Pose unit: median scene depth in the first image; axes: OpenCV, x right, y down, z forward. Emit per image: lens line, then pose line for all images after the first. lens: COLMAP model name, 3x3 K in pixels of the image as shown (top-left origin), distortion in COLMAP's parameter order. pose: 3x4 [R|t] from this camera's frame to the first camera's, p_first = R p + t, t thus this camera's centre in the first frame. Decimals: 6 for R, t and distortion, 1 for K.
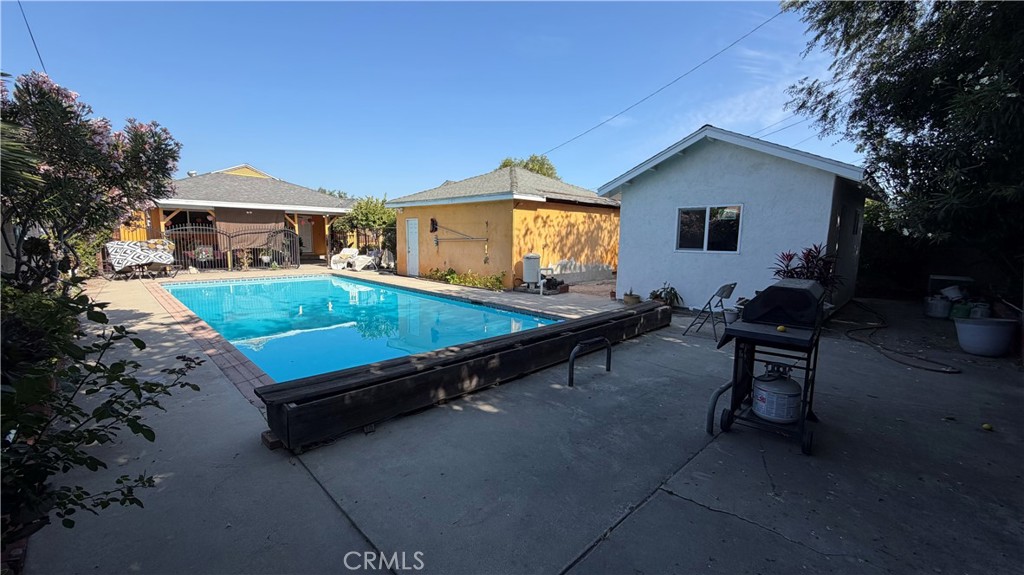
lens RADIAL K [[407.9, 0, 510.3], [0, 407.9, 289.2], [0, 0, 1]] dist [0.000158, -0.000184]
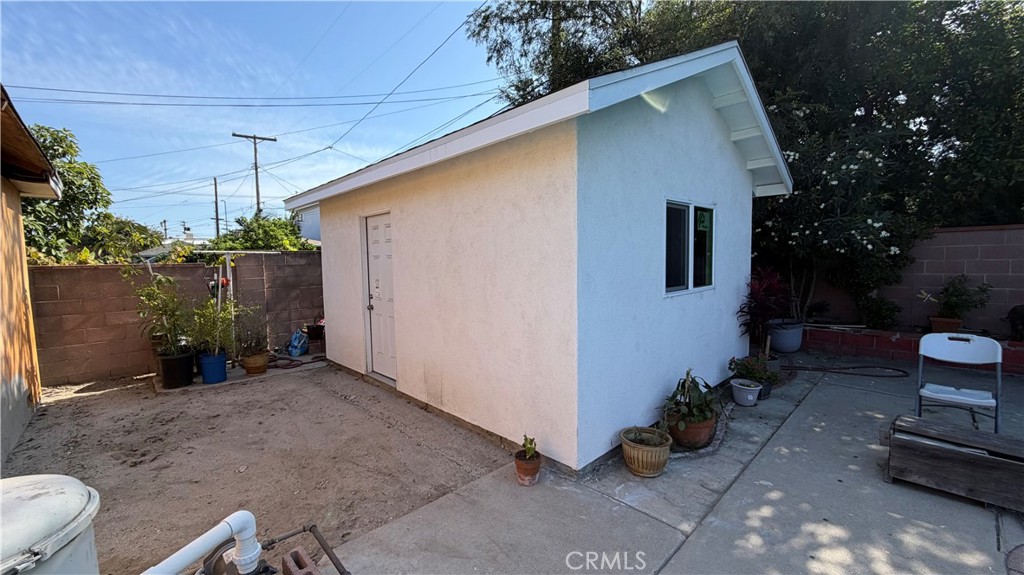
lens RADIAL K [[408.3, 0, 509.9], [0, 408.3, 289.3], [0, 0, 1]] dist [-0.000119, 0.000190]
pose [[0.017634, -0.089215, 0.995856, -0.043261], [0.147782, 0.985304, 0.085652, -0.172539], [-0.988863, 0.145659, 0.030559, 1.217397]]
